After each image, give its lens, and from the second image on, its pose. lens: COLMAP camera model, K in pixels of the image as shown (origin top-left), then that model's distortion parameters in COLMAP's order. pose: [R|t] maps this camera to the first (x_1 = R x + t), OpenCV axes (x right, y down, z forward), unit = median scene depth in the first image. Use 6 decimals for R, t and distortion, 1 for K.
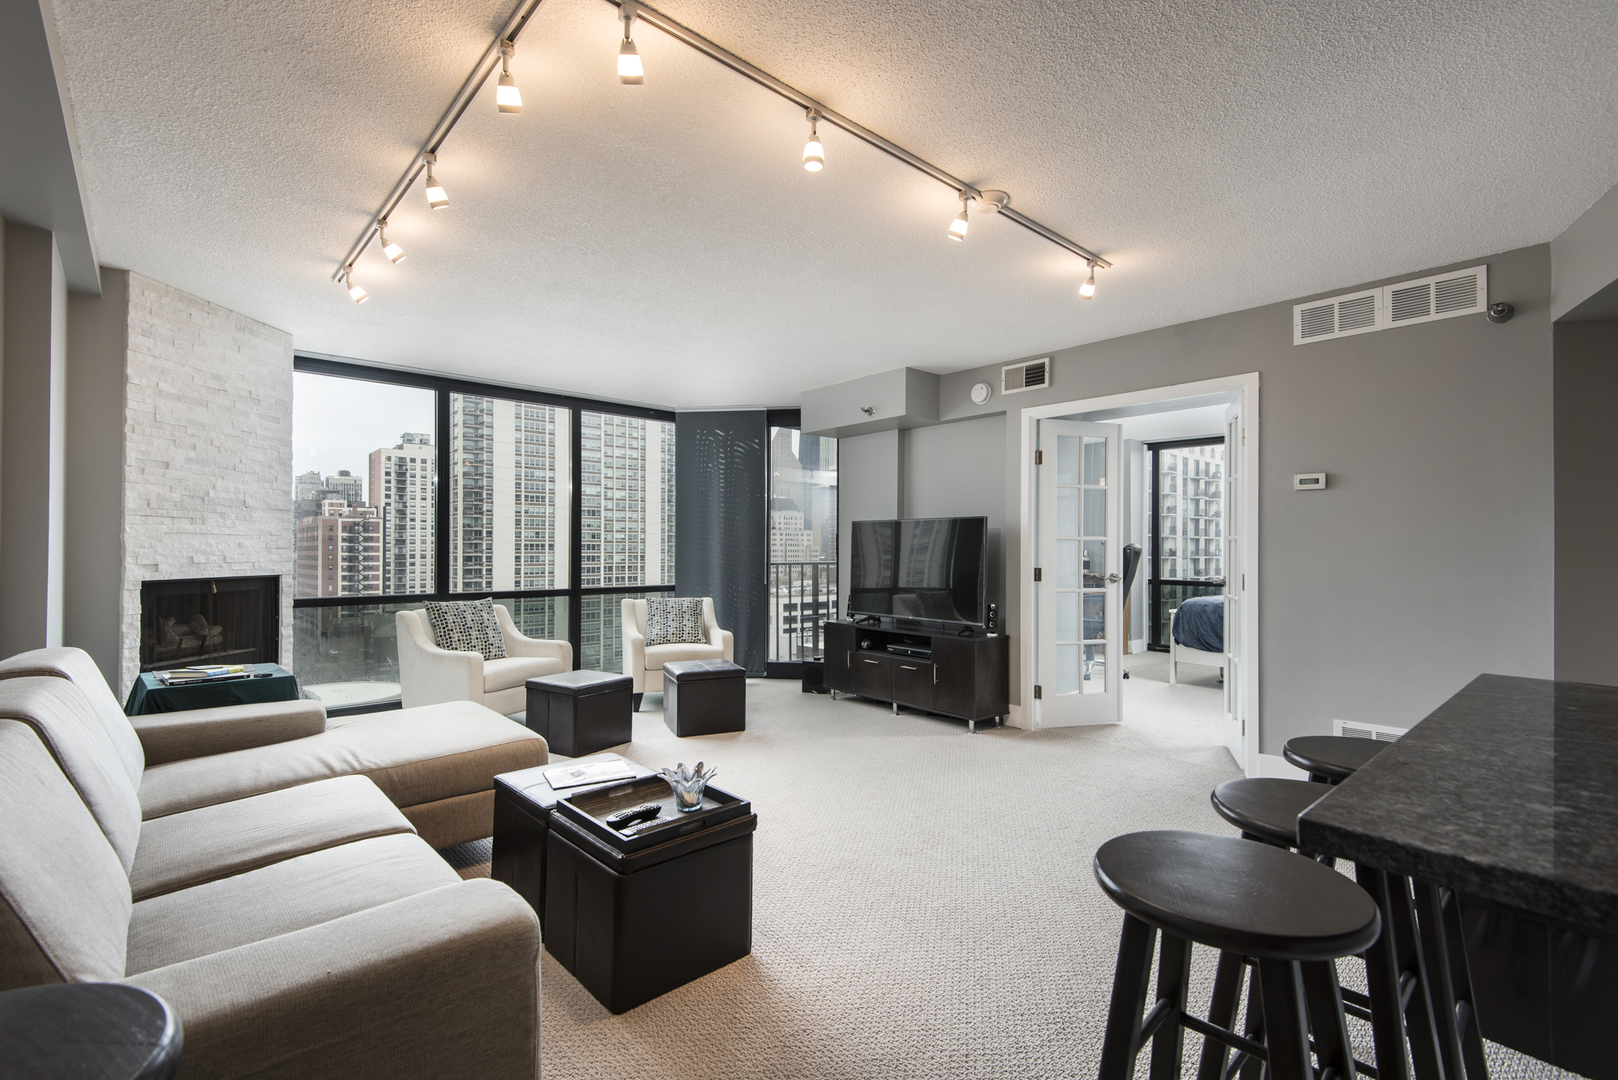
lens RADIAL K [[729.0, 0, 805.6], [0, 729.0, 542.6], [0, 0, 1]] dist [0.019495, -0.002664]
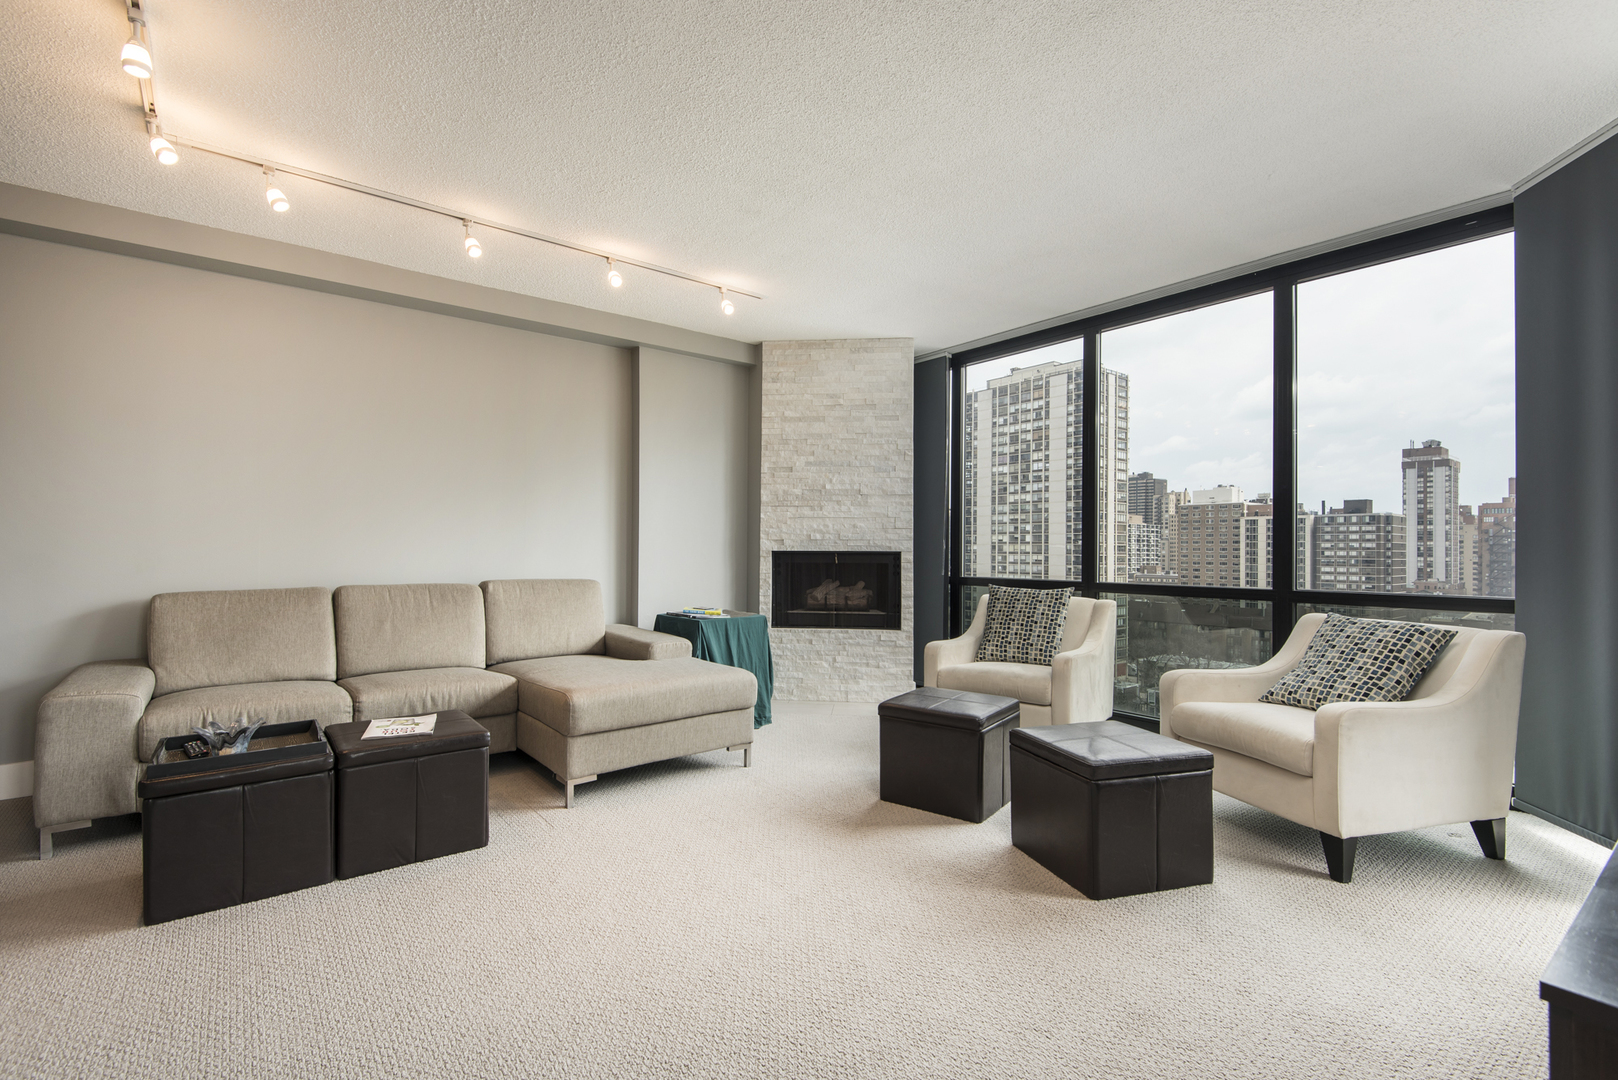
lens RADIAL K [[729.0, 0, 796.9], [0, 729.0, 547.3], [0, 0, 1]] dist [0.019495, -0.002664]
pose [[-0.068603, -0.008255, -0.997610, 0.343558], [0.002683, 0.999961, -0.008459, 0.036710], [0.997640, -0.003257, -0.068578, 0.739625]]
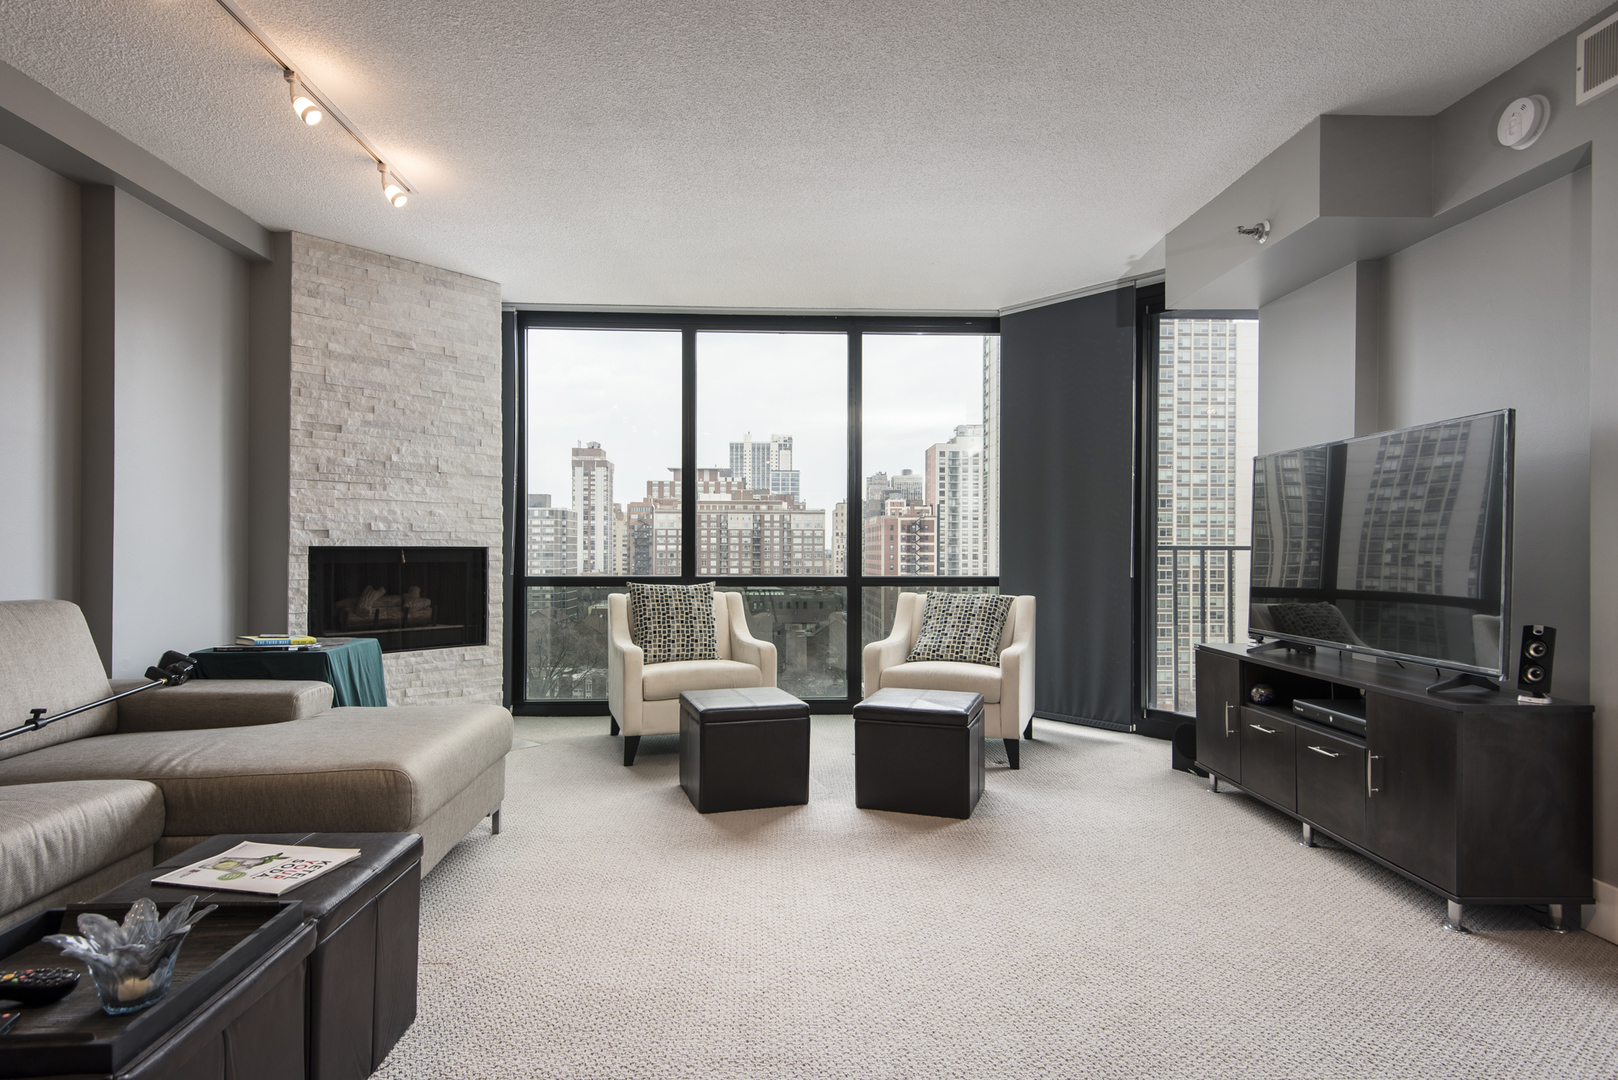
lens RADIAL K [[870.7, 0, 816.5], [0, 870.7, 548.0], [0, 0, 1]] dist [0.027125, -0.005509]
pose [[0.777702, -0.000810, -0.628632, 0.232932], [0.004629, 0.999979, 0.004438, 0.033465], [0.628616, -0.006362, 0.777690, 0.332059]]
